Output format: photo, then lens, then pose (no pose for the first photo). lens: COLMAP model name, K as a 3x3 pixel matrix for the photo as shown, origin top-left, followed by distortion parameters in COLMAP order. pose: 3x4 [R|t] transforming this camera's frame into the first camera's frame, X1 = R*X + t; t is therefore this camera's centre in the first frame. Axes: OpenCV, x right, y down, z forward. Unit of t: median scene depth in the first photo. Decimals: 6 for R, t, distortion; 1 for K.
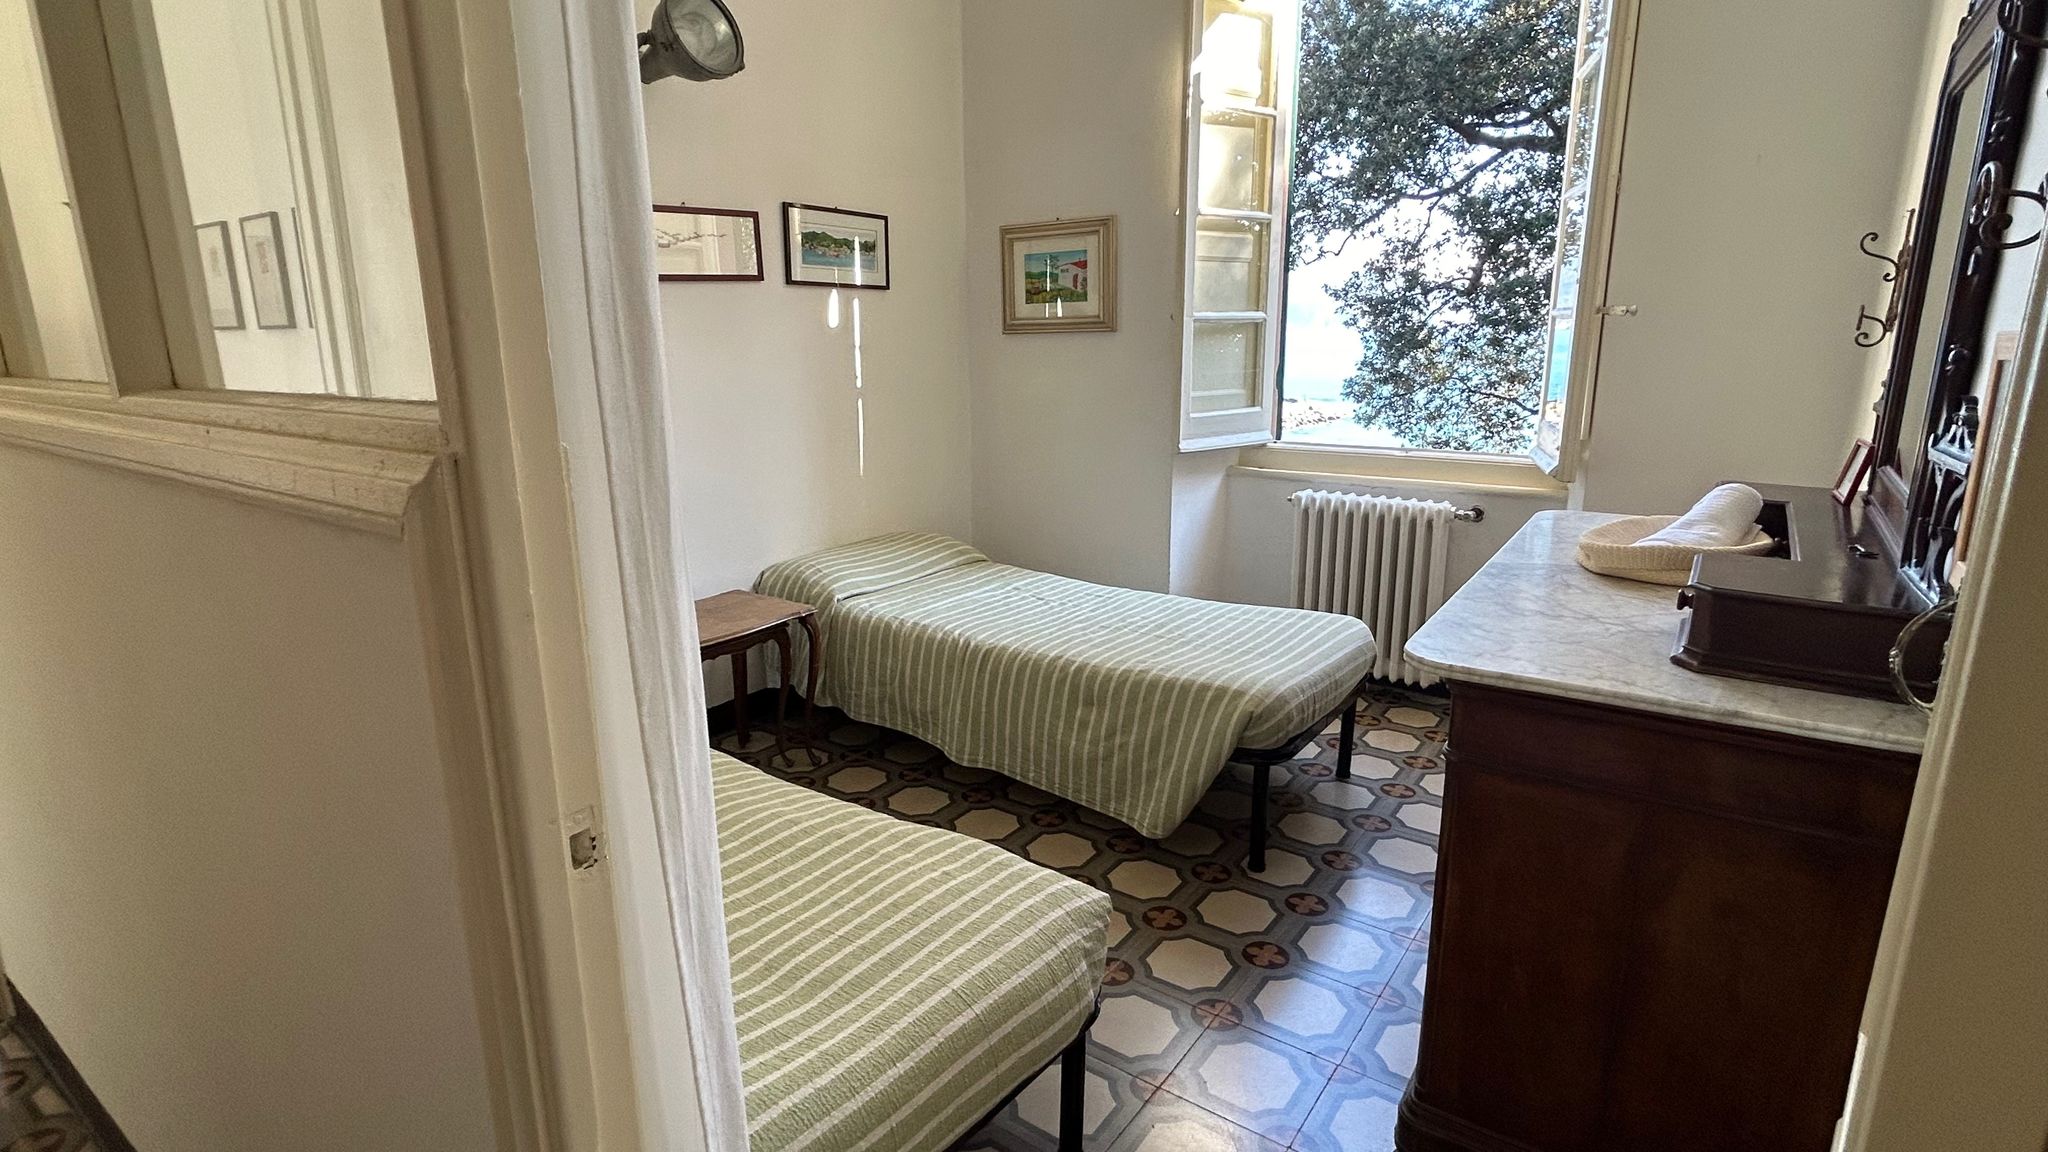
lens RADIAL K [[1023.7, 0, 1018.8], [0, 1023.7, 567.3], [0, 0, 1]] dist [-0.001187, -0.001746]
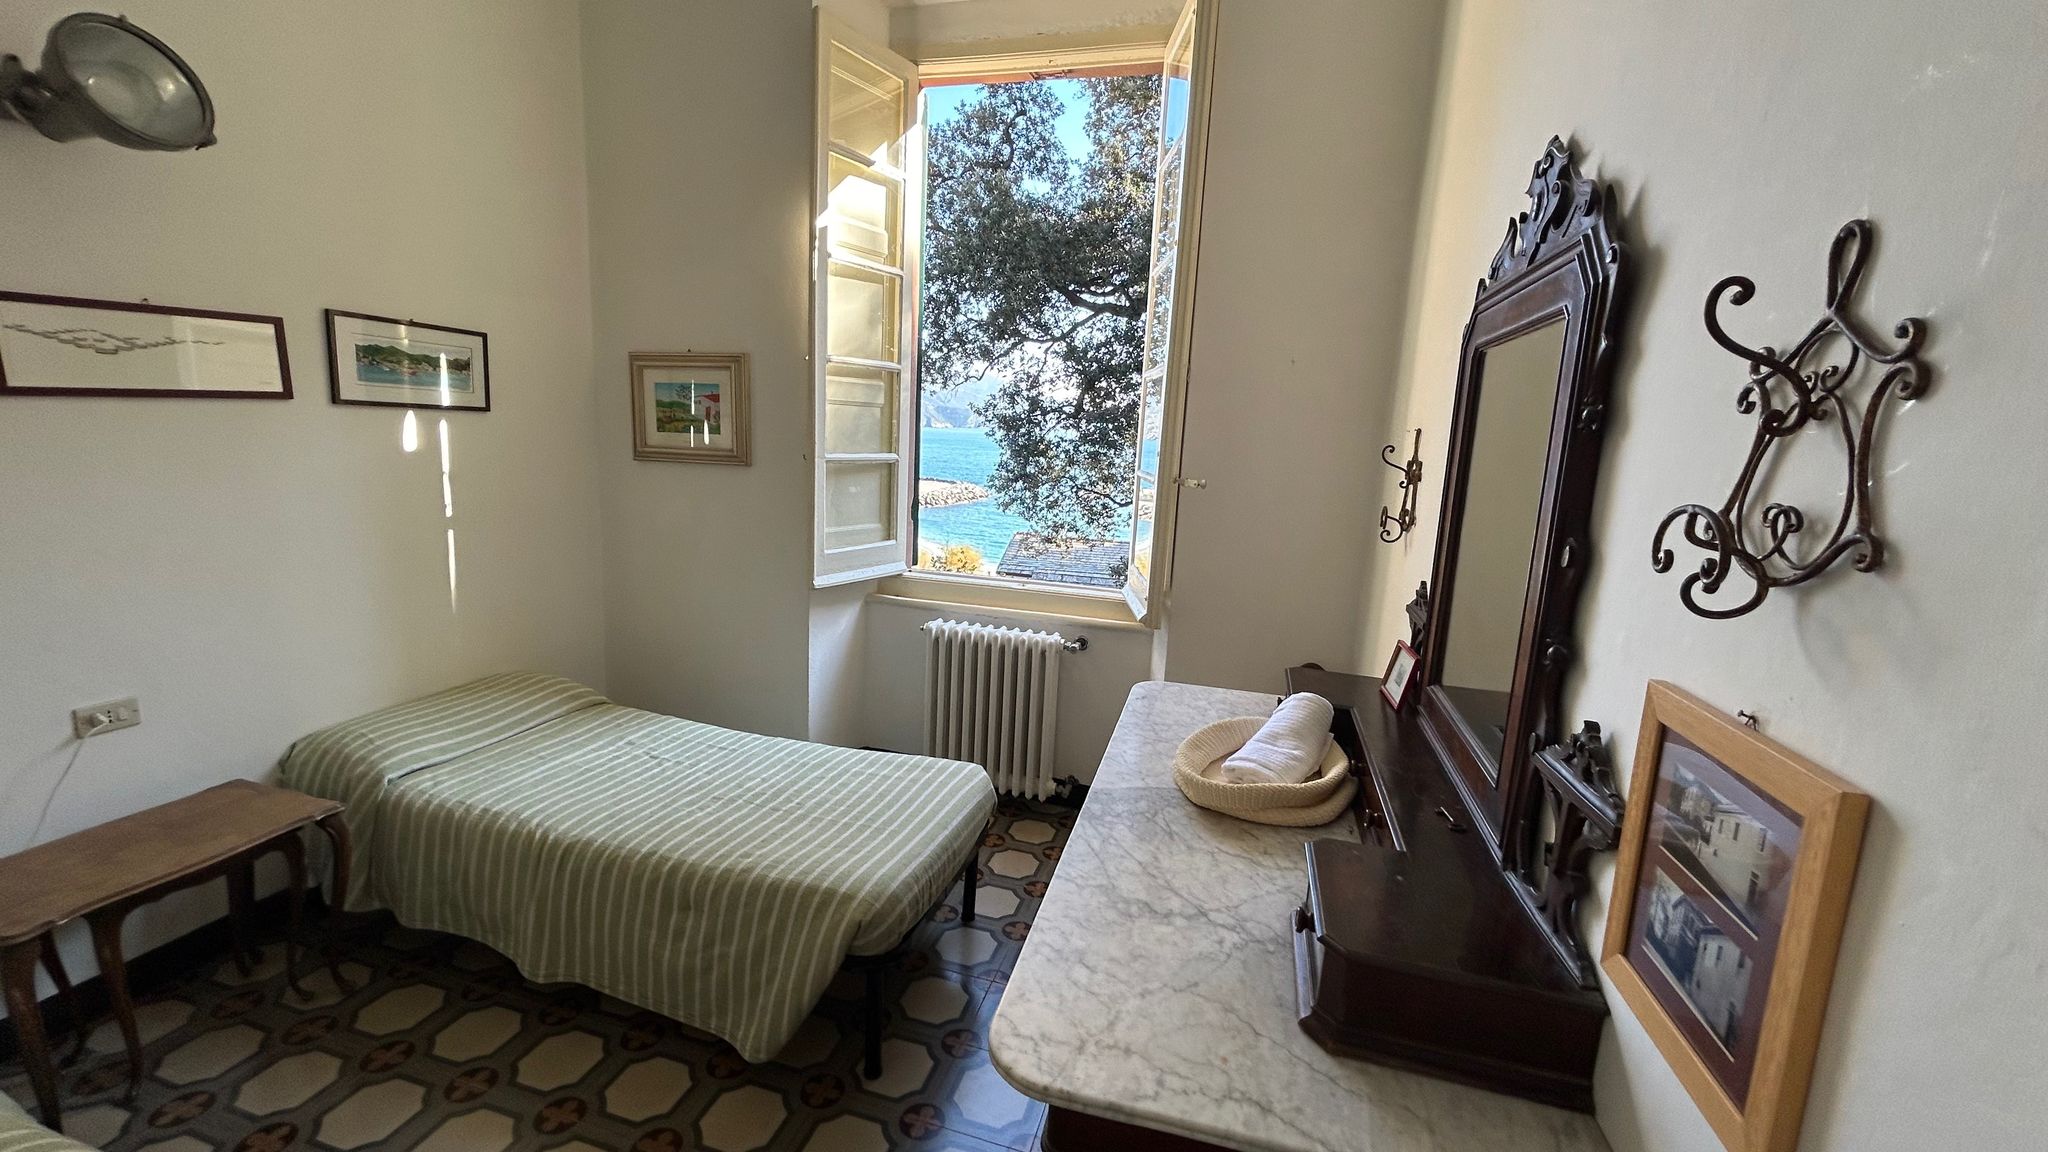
lens RADIAL K [[820.8, 0, 1023.8], [0, 820.8, 572.9], [0, 0, 1]] dist [-0.002127, -0.000520]
pose [[0.940605, -0.003571, 0.339484, 0.077635], [0.020066, 0.998781, -0.045090, -0.088378], [-0.338910, 0.049224, 0.939530, 0.162362]]
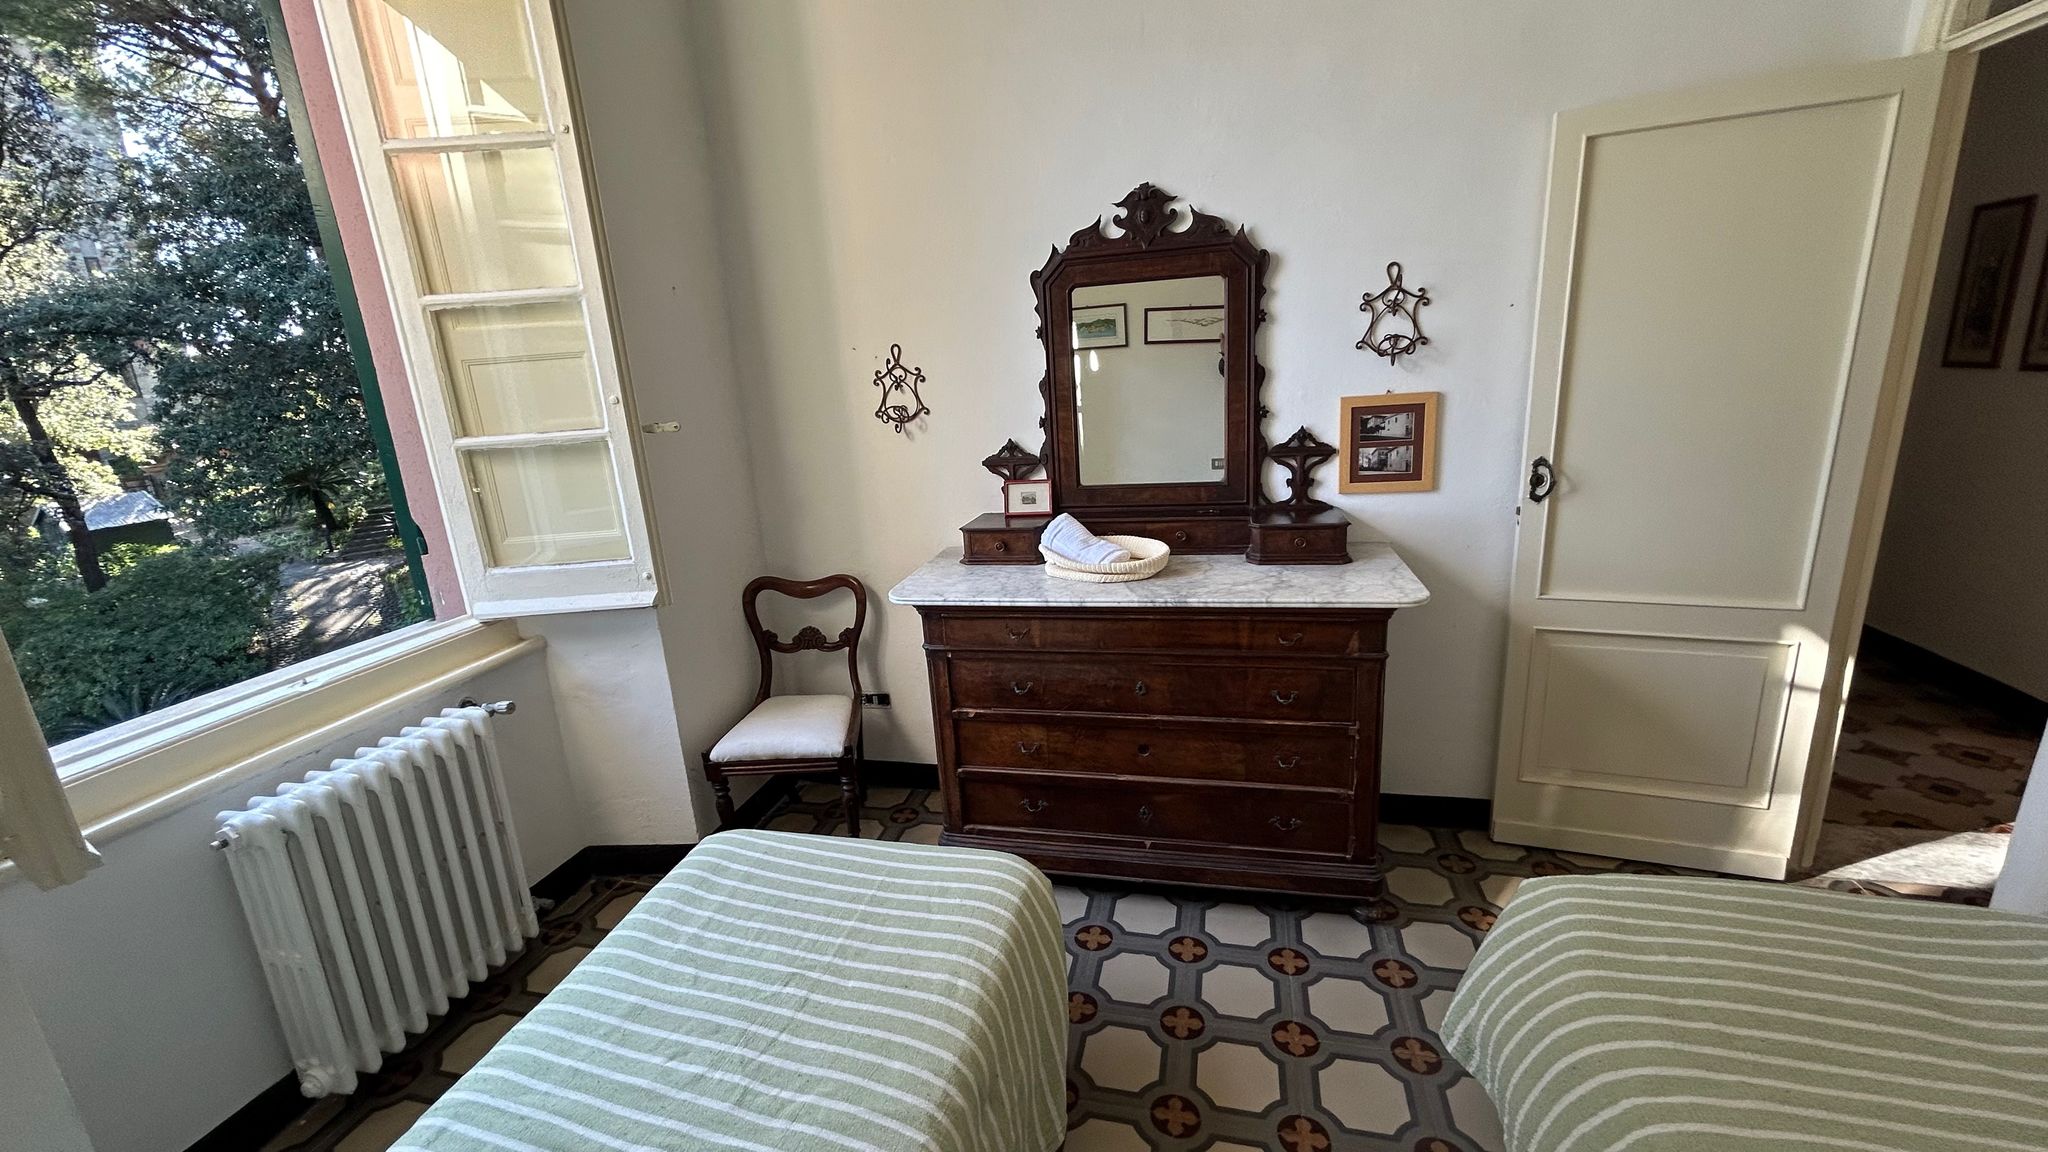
lens RADIAL K [[816.1, 0, 1001.3], [0, 816.1, 563.0], [0, 0, 1]] dist [0.001176, 0.000164]
pose [[-0.348833, -0.195706, 0.916523, -0.226109], [0.285320, 0.909353, 0.302769, -0.217898], [-0.892697, 0.367118, -0.261374, 0.741325]]
